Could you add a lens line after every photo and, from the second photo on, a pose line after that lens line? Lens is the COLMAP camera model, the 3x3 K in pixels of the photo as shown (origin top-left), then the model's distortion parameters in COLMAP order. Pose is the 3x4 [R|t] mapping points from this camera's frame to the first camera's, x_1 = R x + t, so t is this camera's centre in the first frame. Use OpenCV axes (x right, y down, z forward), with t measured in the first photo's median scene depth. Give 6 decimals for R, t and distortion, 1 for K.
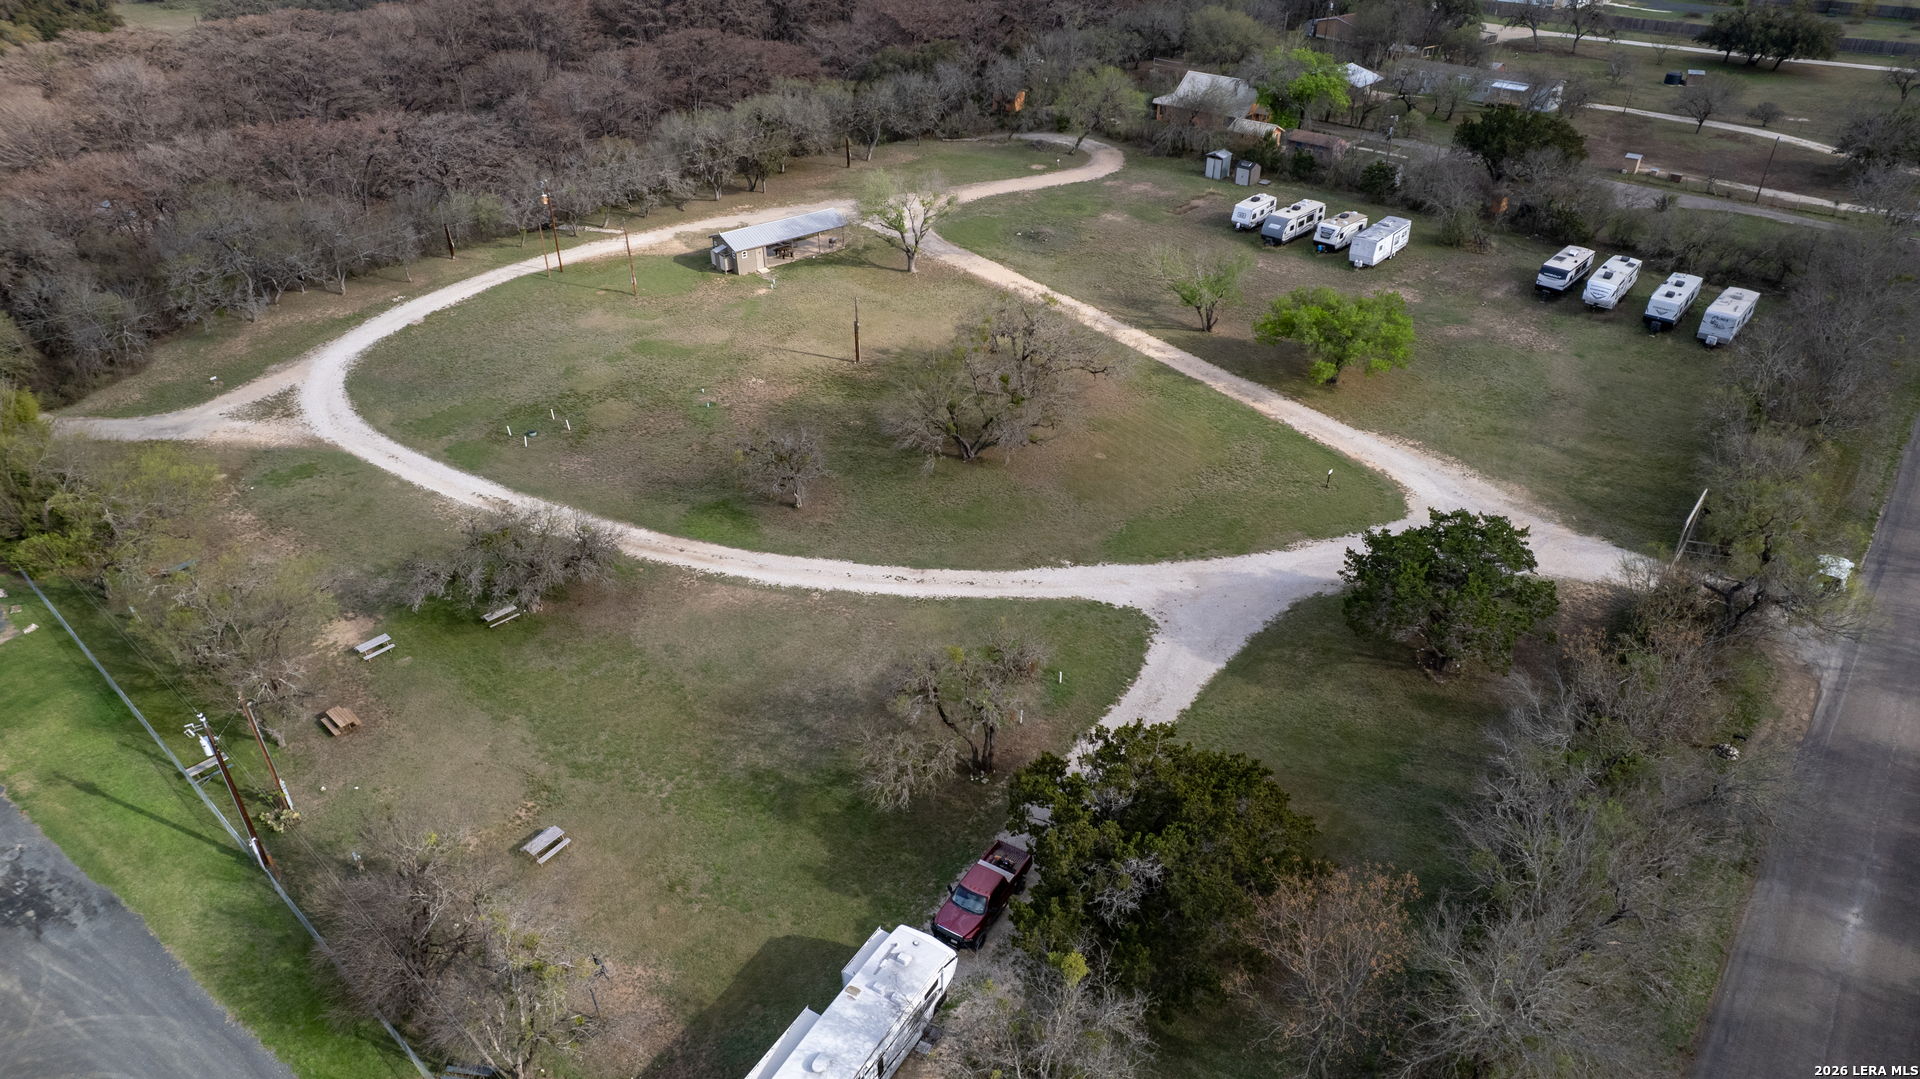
lens RADIAL K [[1227.8, 0, 960.5], [0, 1227.8, 547.9], [0, 0, 1]] dist [-0.080805, 0.073347]
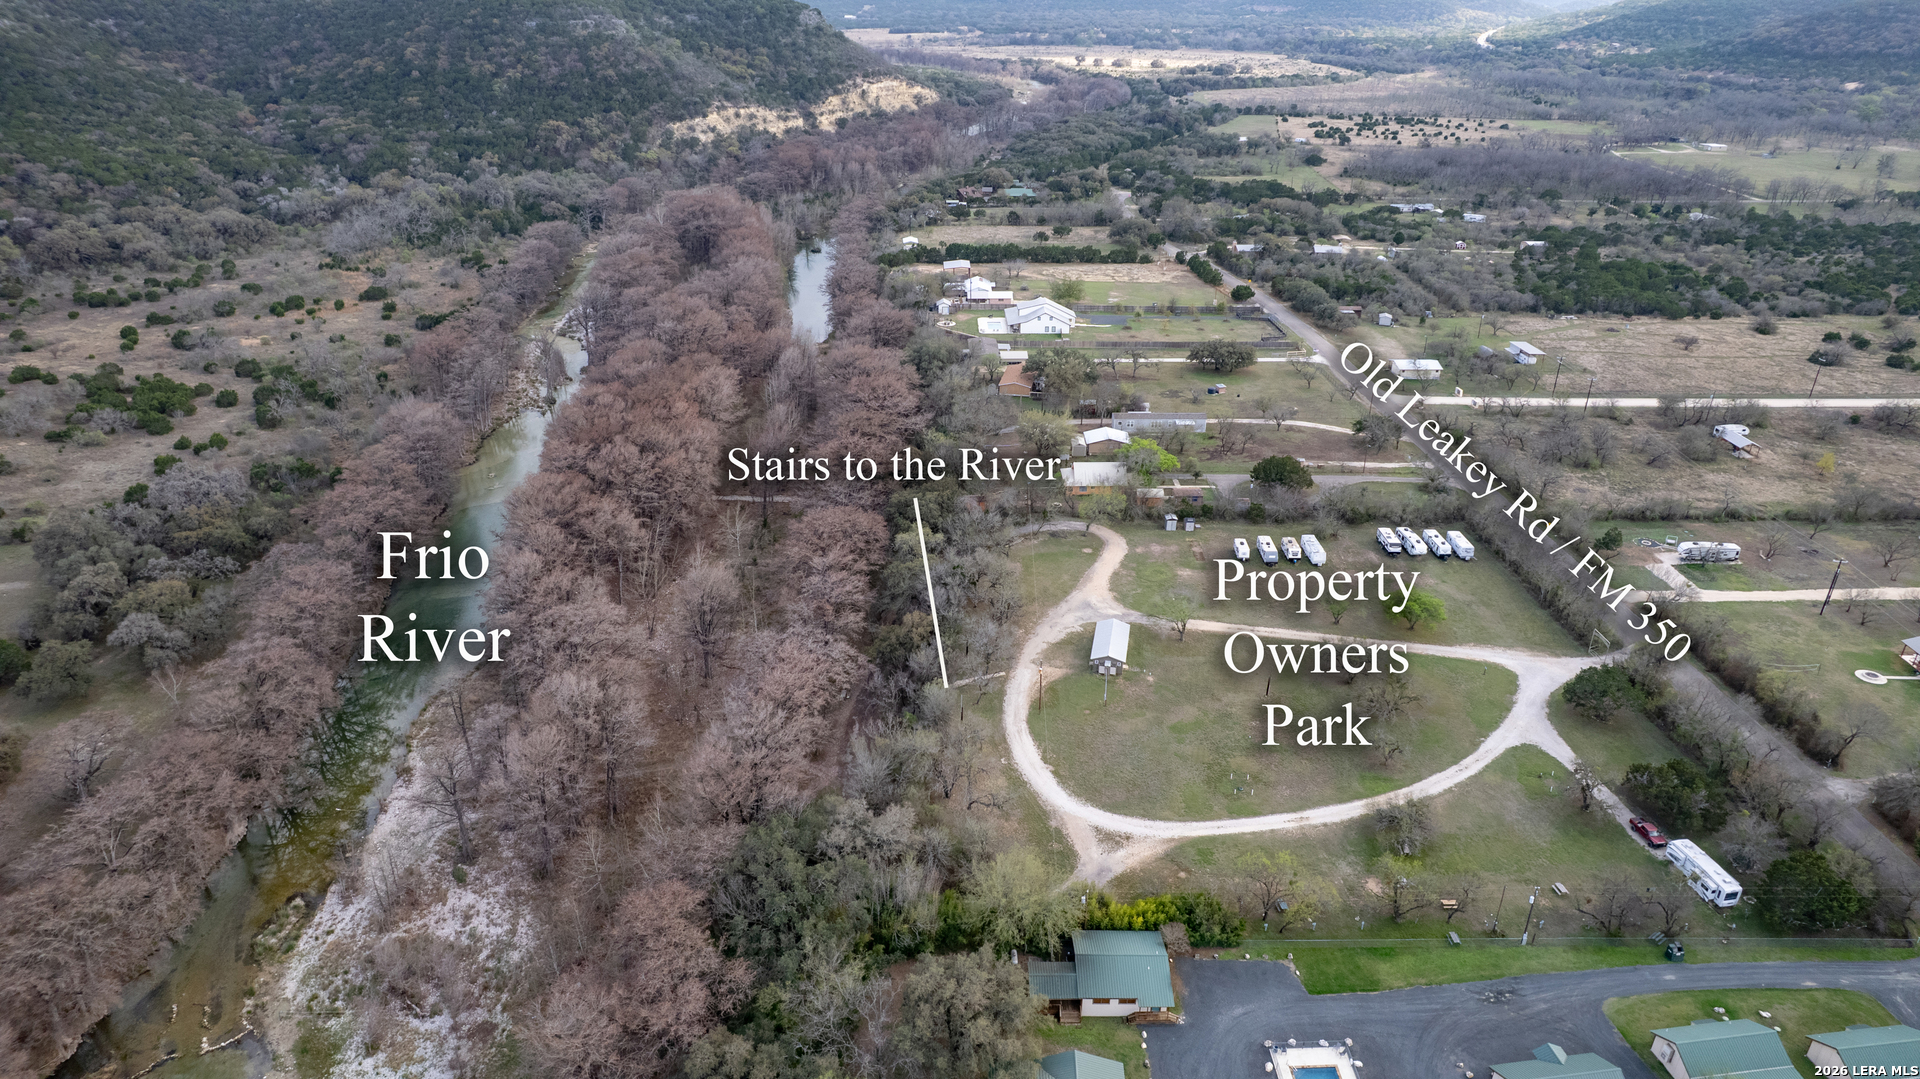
lens RADIAL K [[1227.8, 0, 960.5], [0, 1227.8, 547.9], [0, 0, 1]] dist [-0.080805, 0.073347]
pose [[0.742690, -0.279627, 0.608457, -1.678327], [0.355056, 0.934838, -0.003764, -0.575631], [-0.567756, 0.218832, 0.793578, -0.352652]]
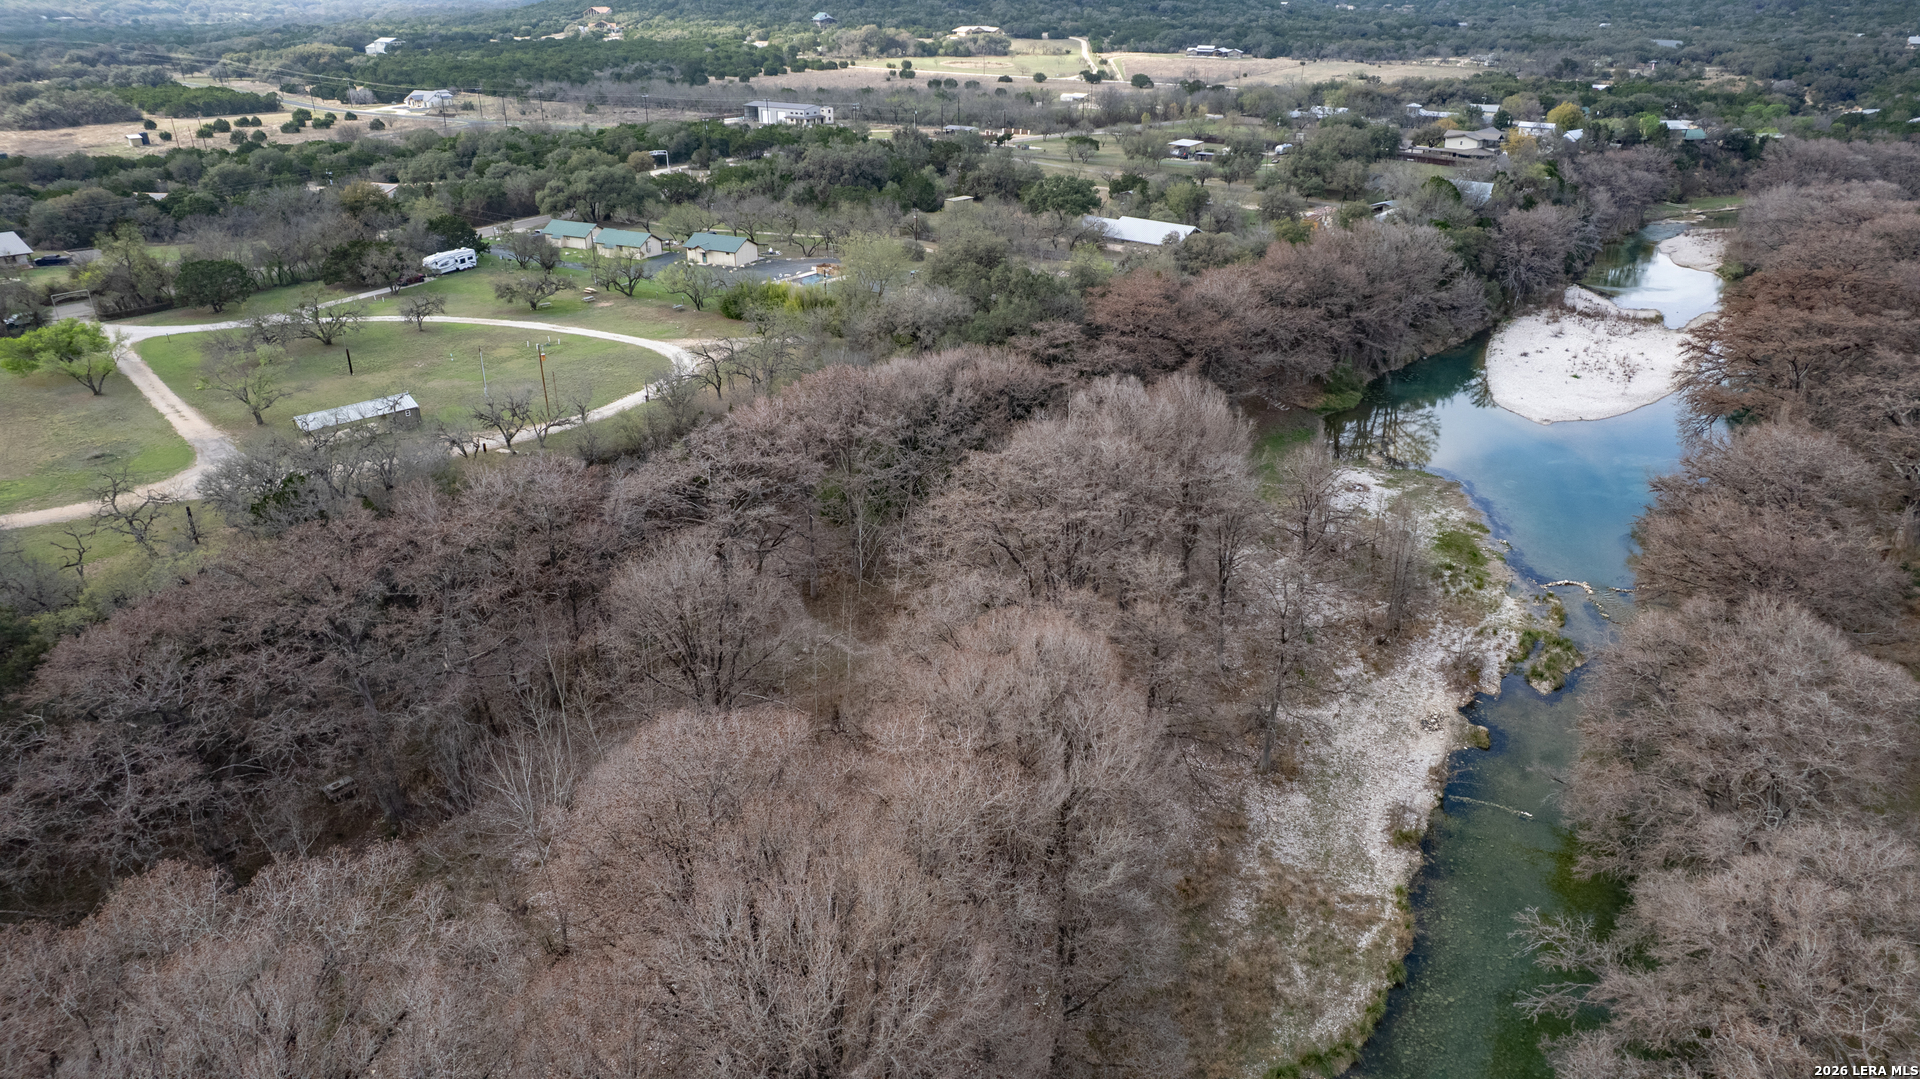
lens RADIAL K [[1227.8, 0, 960.5], [0, 1227.8, 547.9], [0, 0, 1]] dist [-0.080805, 0.073347]
pose [[-0.995031, 0.046363, -0.088115, -0.782264], [-0.049449, 0.538018, 0.841482, -1.505063], [0.086421, 0.841657, -0.533052, 2.254542]]
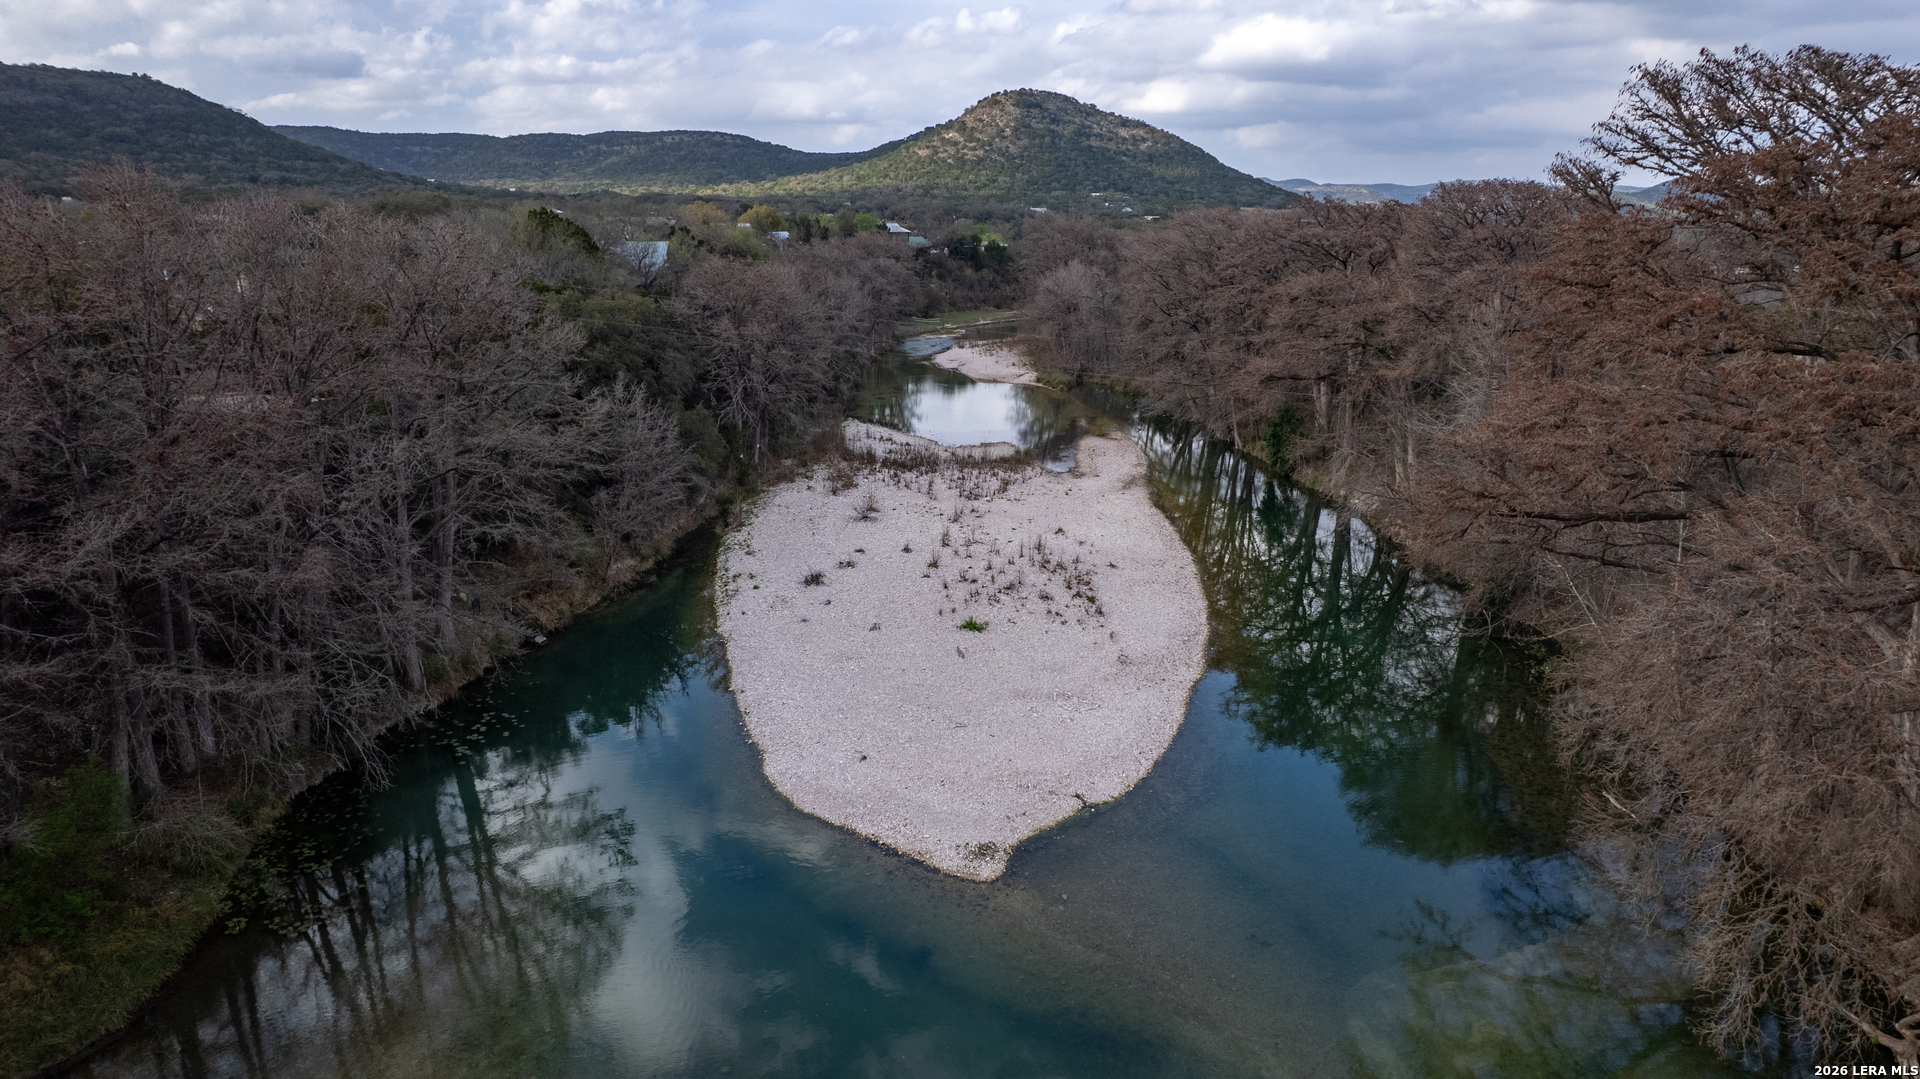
lens RADIAL K [[1227.8, 0, 960.5], [0, 1227.8, 547.9], [0, 0, 1]] dist [-0.080805, 0.073347]
pose [[-0.758976, 0.166020, -0.629597, -1.604359], [-0.358283, 0.700910, 0.616733, -0.410768], [0.543681, 0.693659, -0.472491, 1.265520]]
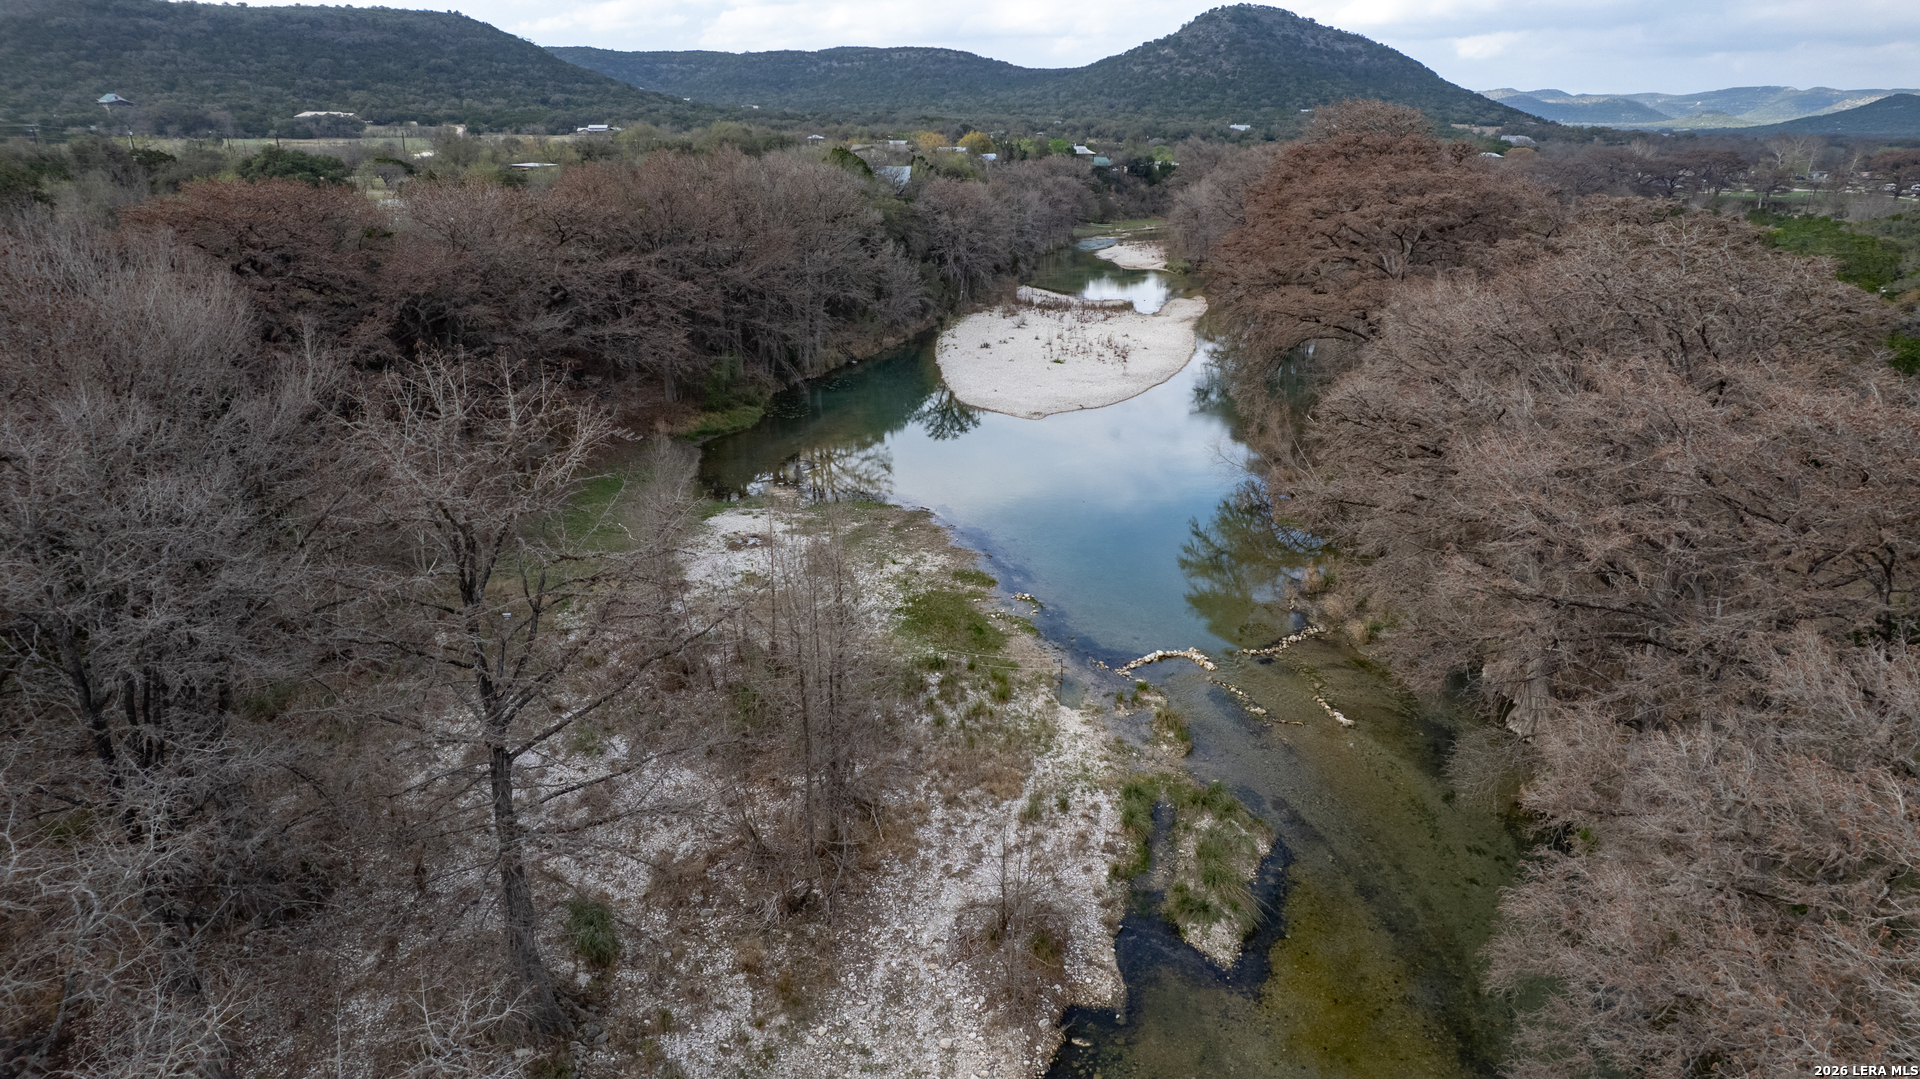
lens RADIAL K [[1227.8, 0, 960.5], [0, 1227.8, 547.9], [0, 0, 1]] dist [-0.080805, 0.073347]
pose [[-0.859898, 0.165521, -0.482886, -1.179586], [-0.278173, 0.641230, 0.715153, -0.840805], [0.428014, 0.749284, -0.505349, 1.856529]]
